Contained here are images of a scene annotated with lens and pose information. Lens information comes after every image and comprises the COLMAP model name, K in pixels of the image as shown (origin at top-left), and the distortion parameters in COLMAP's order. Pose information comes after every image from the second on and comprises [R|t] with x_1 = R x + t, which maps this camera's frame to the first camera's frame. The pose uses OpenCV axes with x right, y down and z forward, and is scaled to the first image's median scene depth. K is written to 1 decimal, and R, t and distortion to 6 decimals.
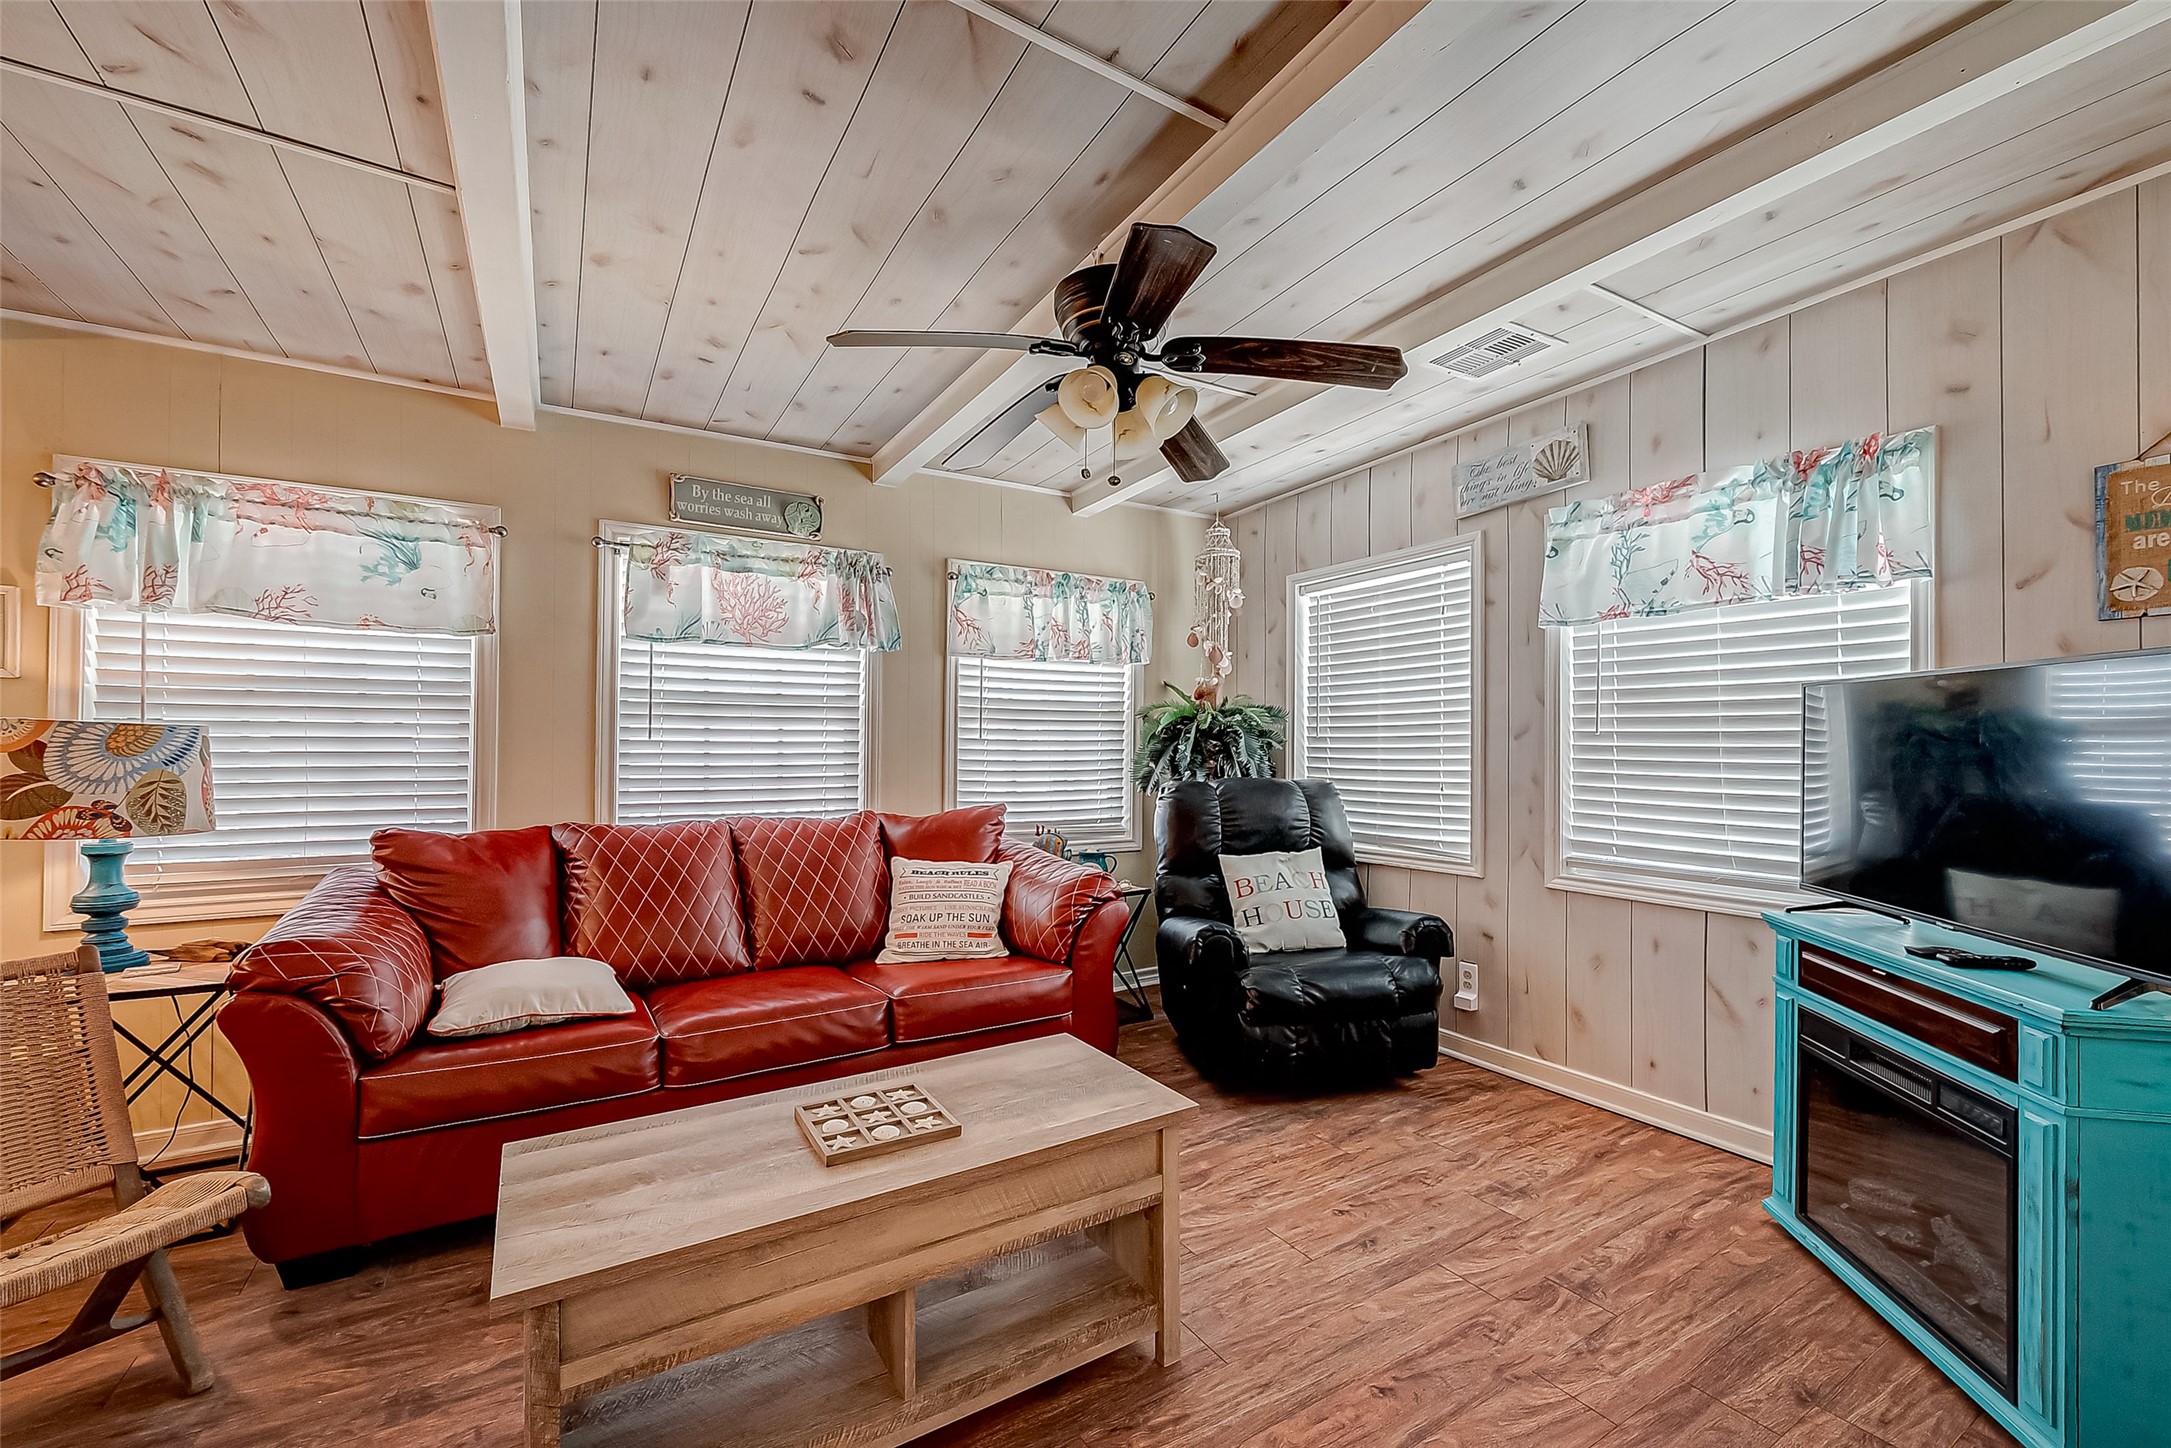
lens RADIAL K [[861.8, 0, 1089.4], [0, 861.8, 736.4], [0, 0, 1]] dist [0.002814, -0.001175]
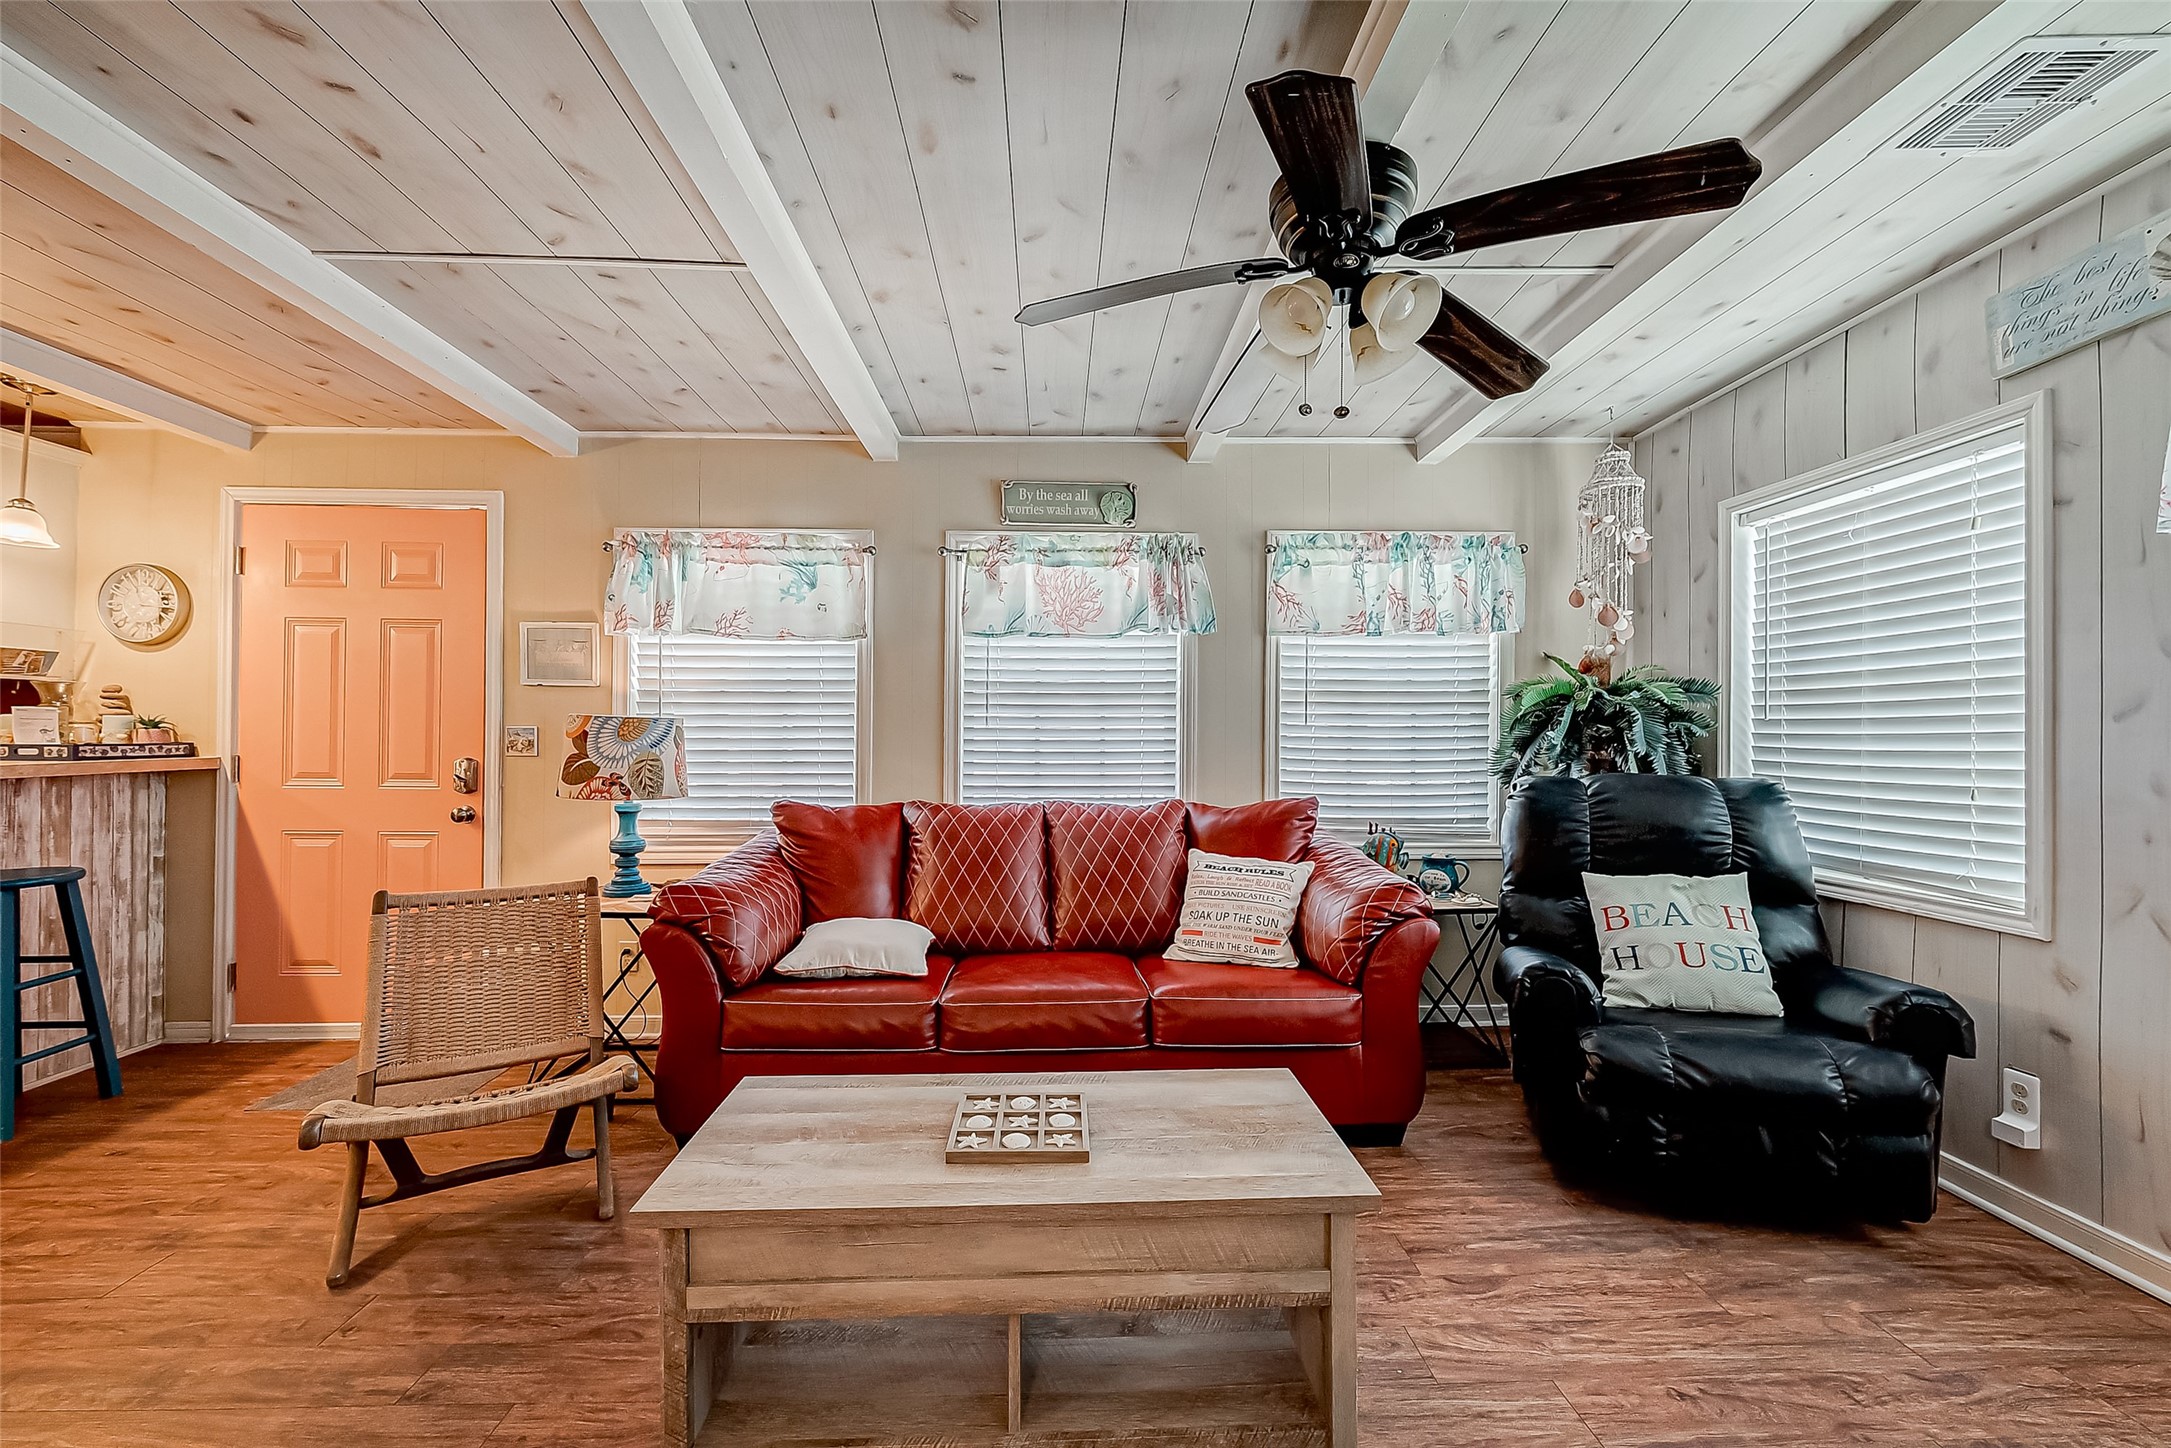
lens RADIAL K [[861.8, 0, 1086.1], [0, 861.8, 725.7], [0, 0, 1]] dist [0.002814, -0.001175]
pose [[0.872704, -0.003605, -0.488236, 0.153595], [0.006580, 0.999969, 0.004377, -0.000959], [0.488205, -0.007032, 0.872701, 0.109803]]
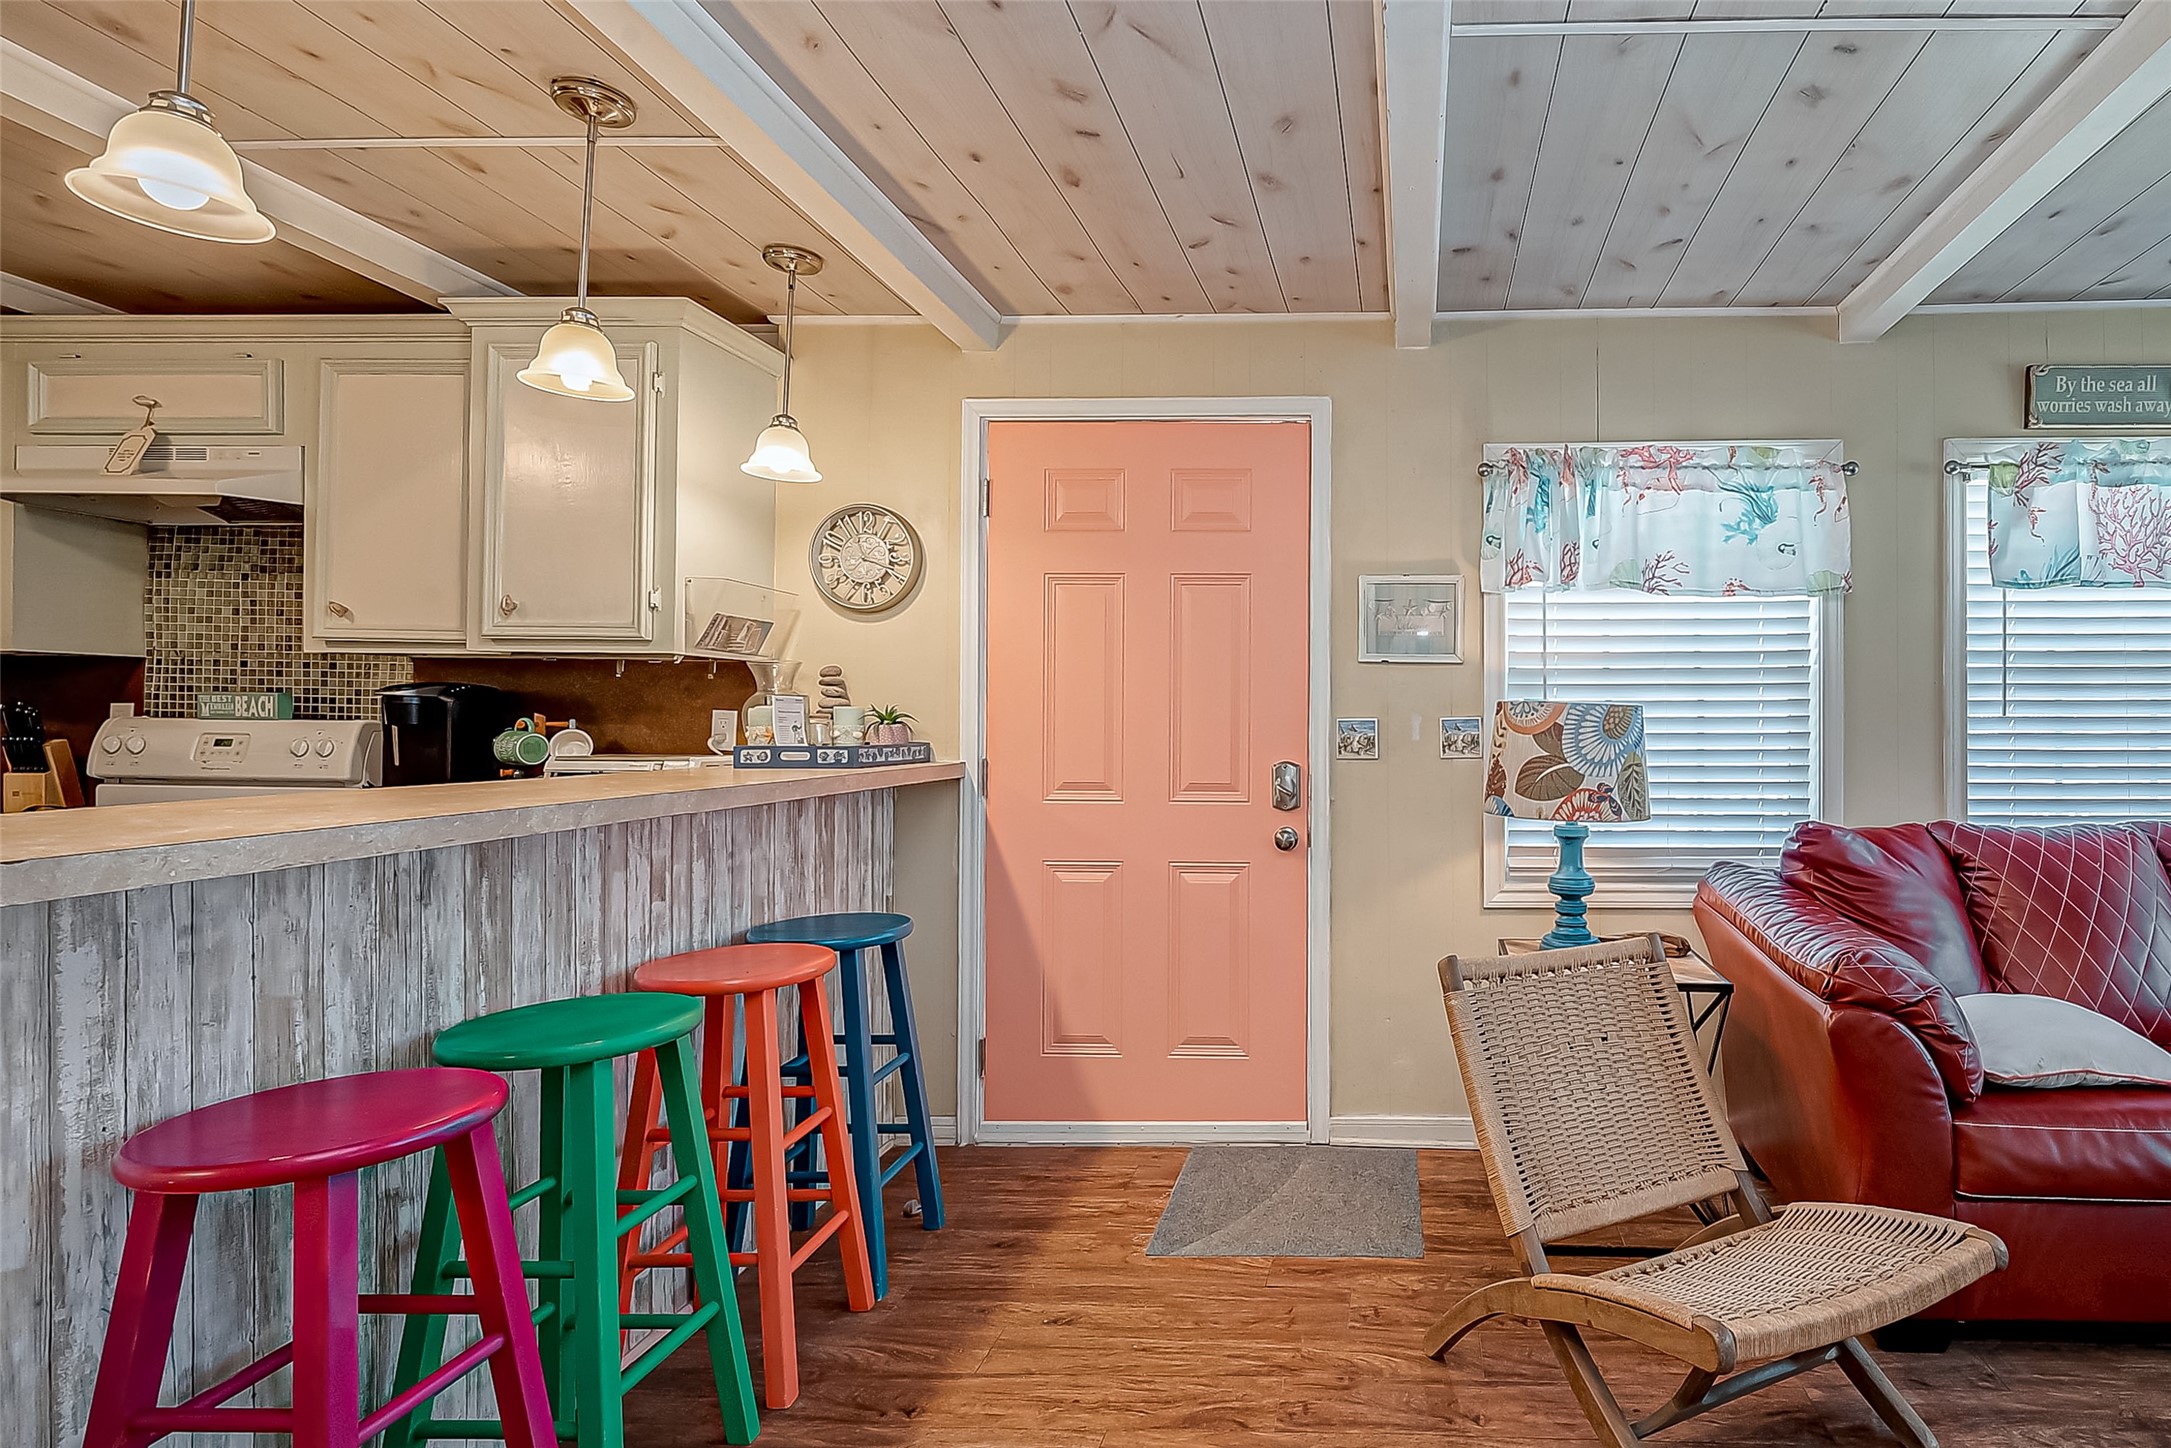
lens RADIAL K [[1085.8, 0, 1345.4], [0, 1085.8, 717.1], [0, 0, 1]] dist [-0.009827, 0.002123]
pose [[0.837537, -0.006164, -0.546346, -0.522438], [0.011365, 0.999917, 0.006141, -0.009079], [0.546263, -0.011353, 0.837537, -0.148057]]
